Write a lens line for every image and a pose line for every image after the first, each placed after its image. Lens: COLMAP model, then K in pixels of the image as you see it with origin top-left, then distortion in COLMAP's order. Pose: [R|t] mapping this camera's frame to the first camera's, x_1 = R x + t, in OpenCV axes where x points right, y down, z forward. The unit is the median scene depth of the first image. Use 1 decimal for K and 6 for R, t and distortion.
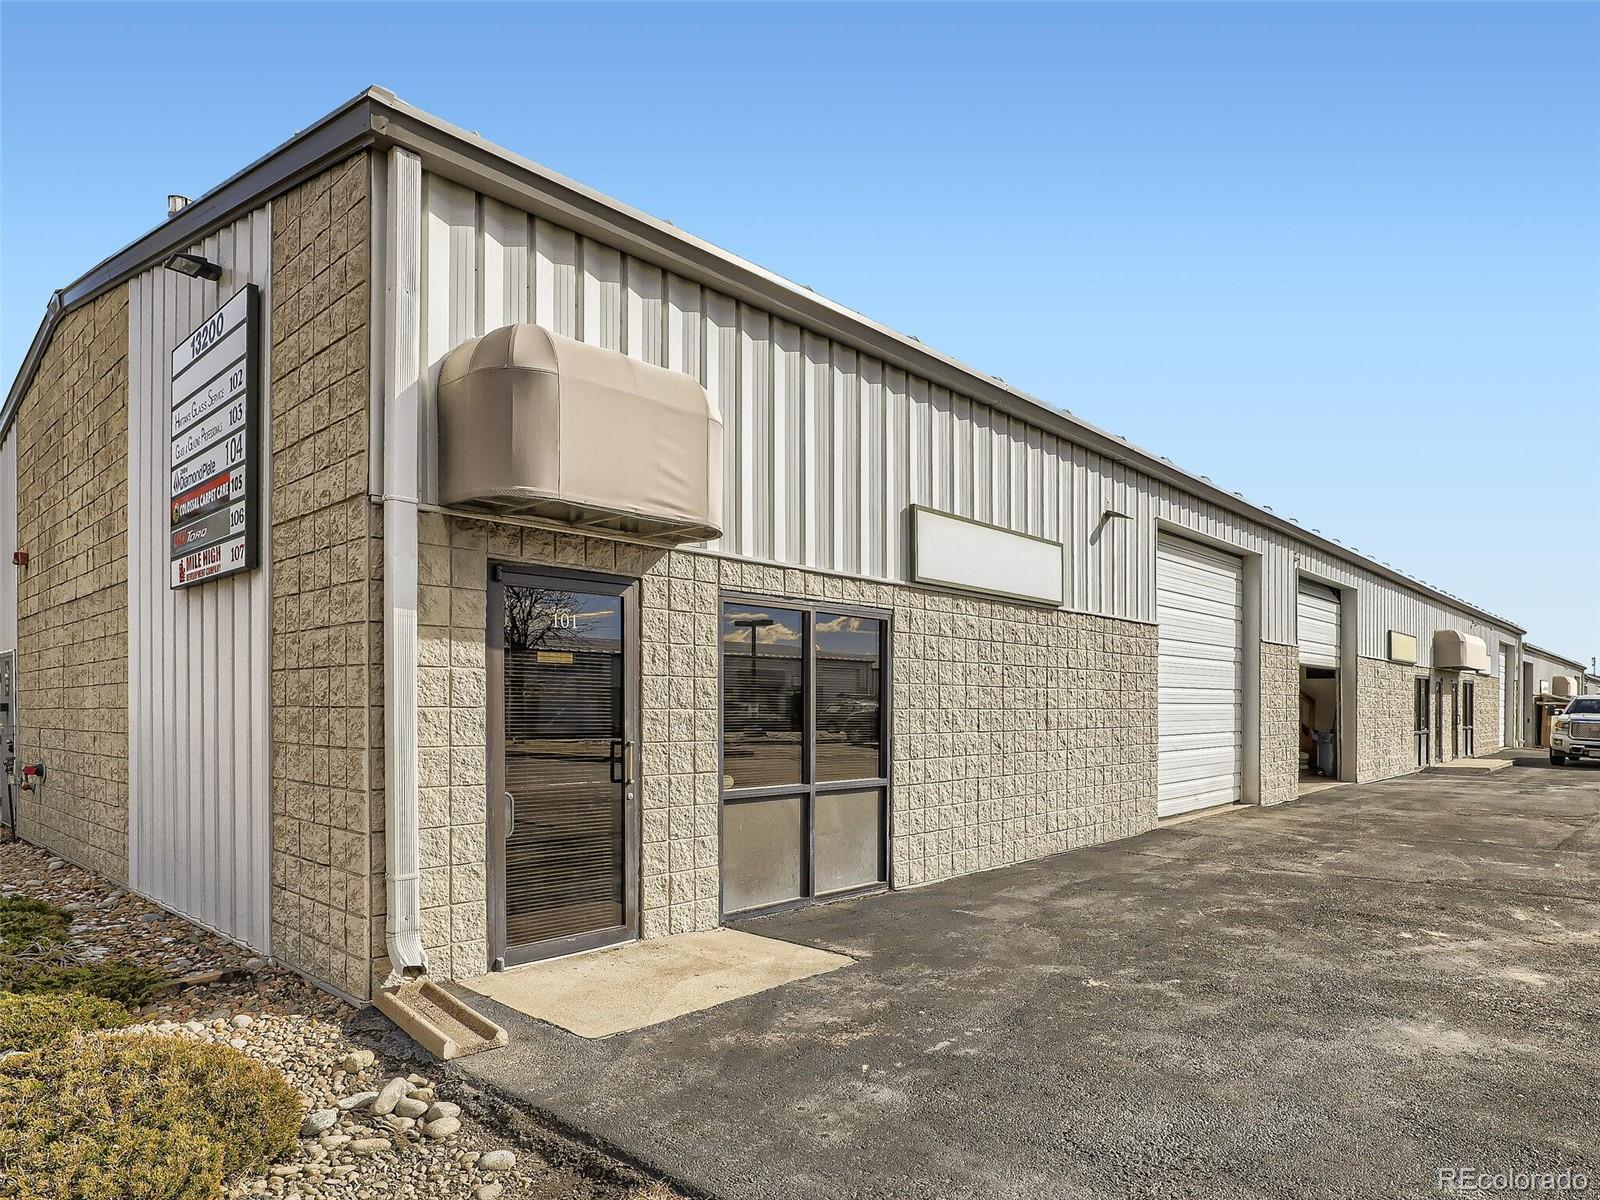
lens RADIAL K [[940.0, 0, 794.5], [0, 940.0, 715.5], [0, 0, 1]] dist [-0.036775, 0.027153]
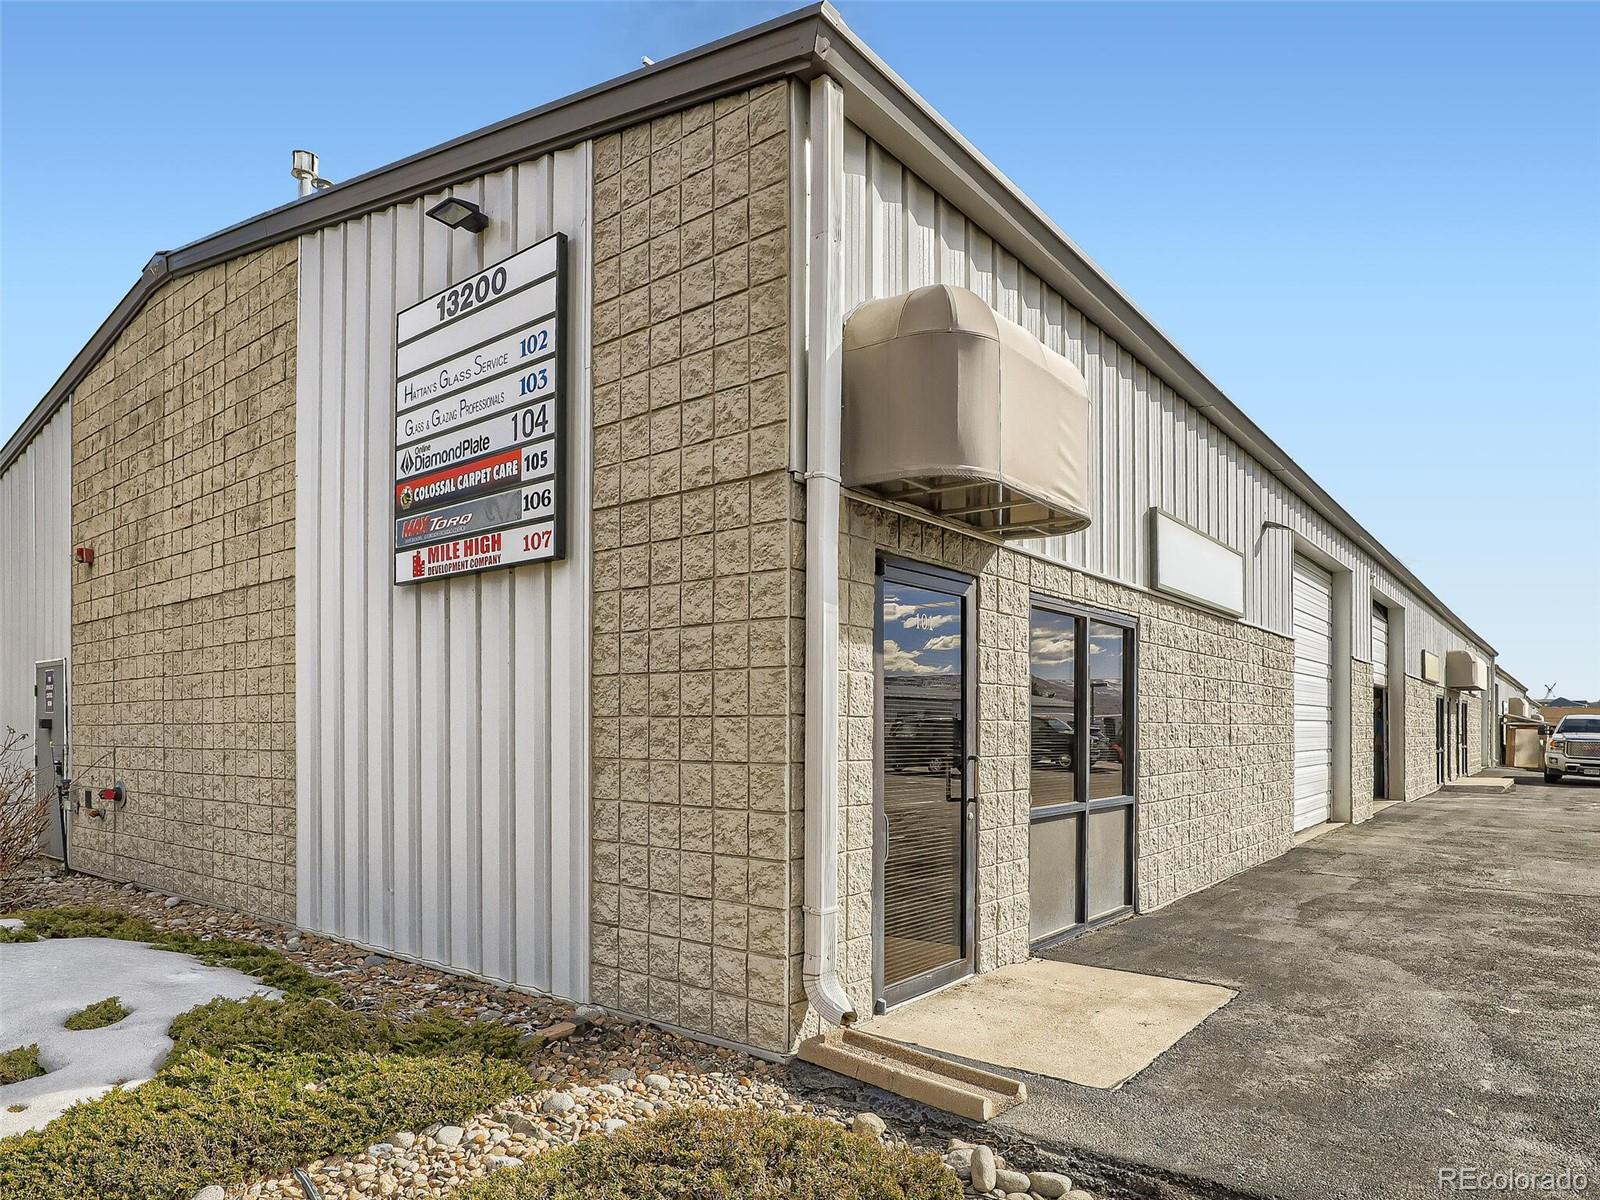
lens RADIAL K [[959.5, 0, 797.8], [0, 959.5, 734.0], [0, 0, 1]] dist [-0.035874, 0.026900]
pose [[0.997179, -0.001336, 0.075049, -0.371718], [0.001544, 0.999995, -0.002713, 0.007821], [-0.075045, 0.002821, 0.997176, 0.079538]]
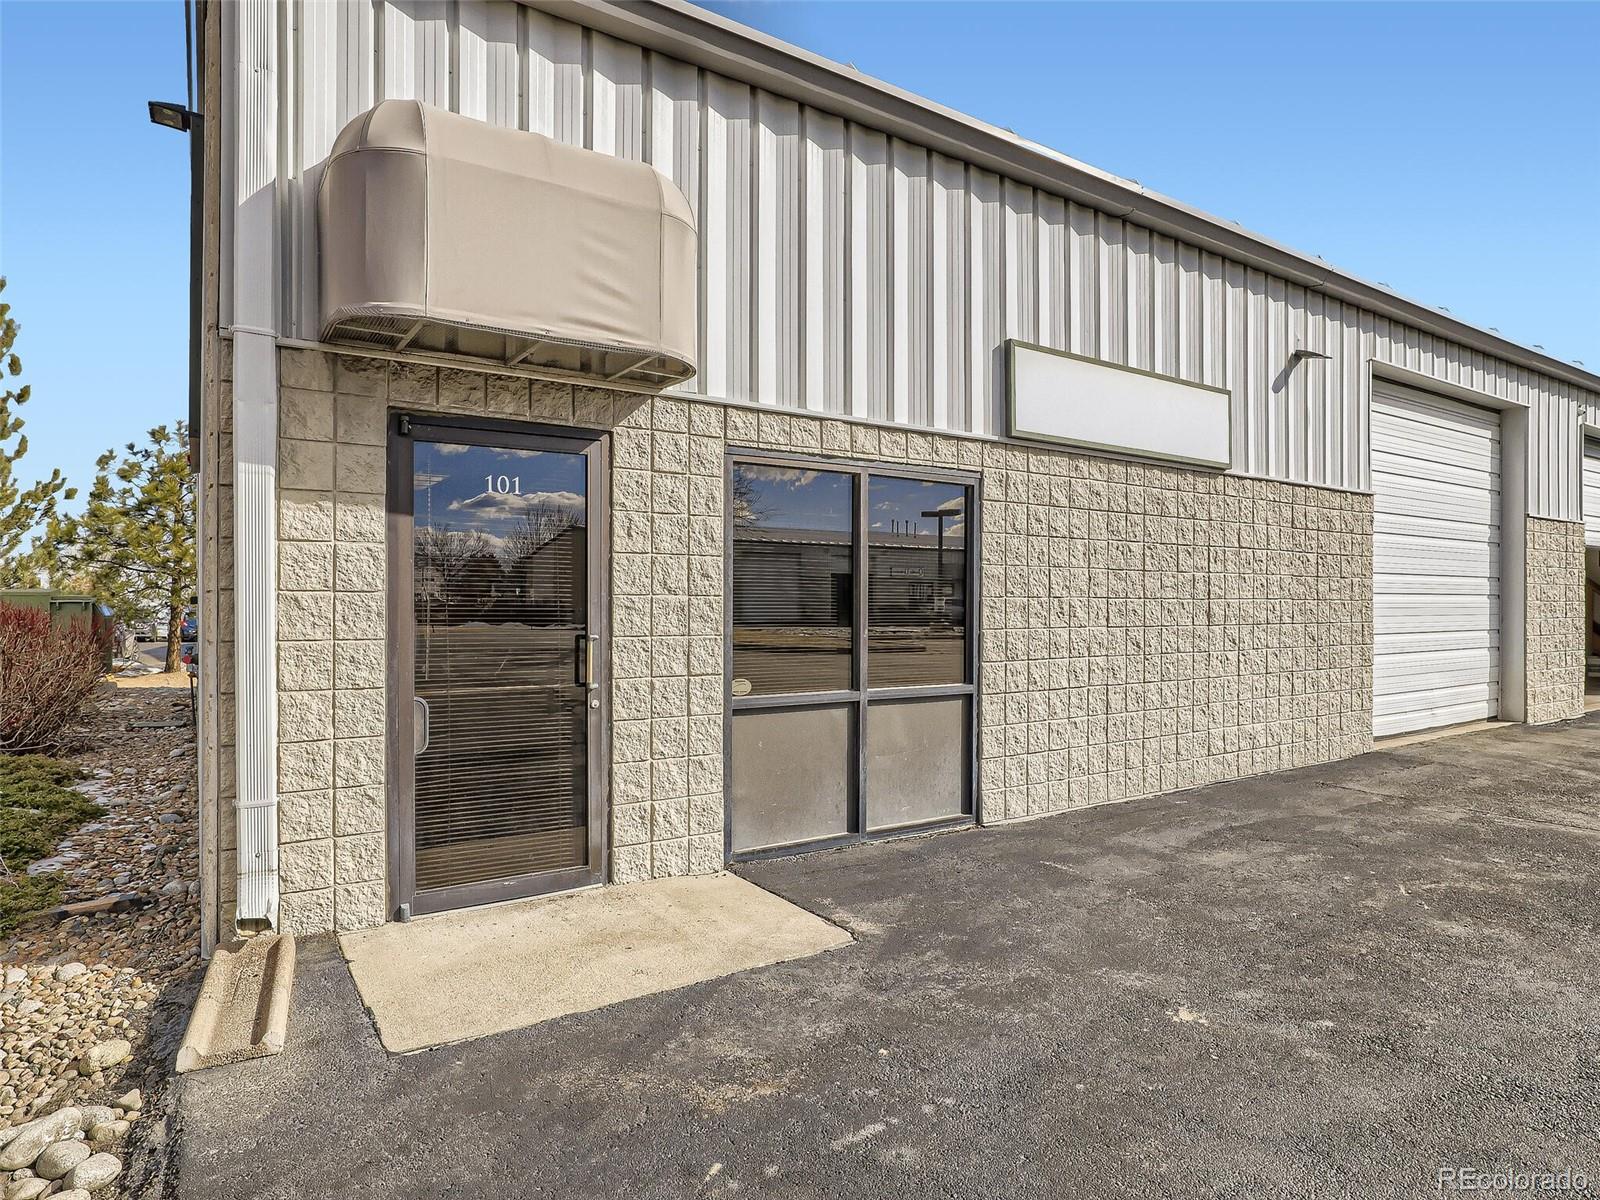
lens RADIAL K [[931.3, 0, 800.0], [0, 931.3, 600.0], [0, 0, 1]] dist [-0.035613, 0.025246]
pose [[0.976475, 0.000336, -0.215632, 0.149408], [-0.002625, 0.999943, -0.010332, 0.004623], [0.215617, 0.010655, 0.976420, 0.239582]]
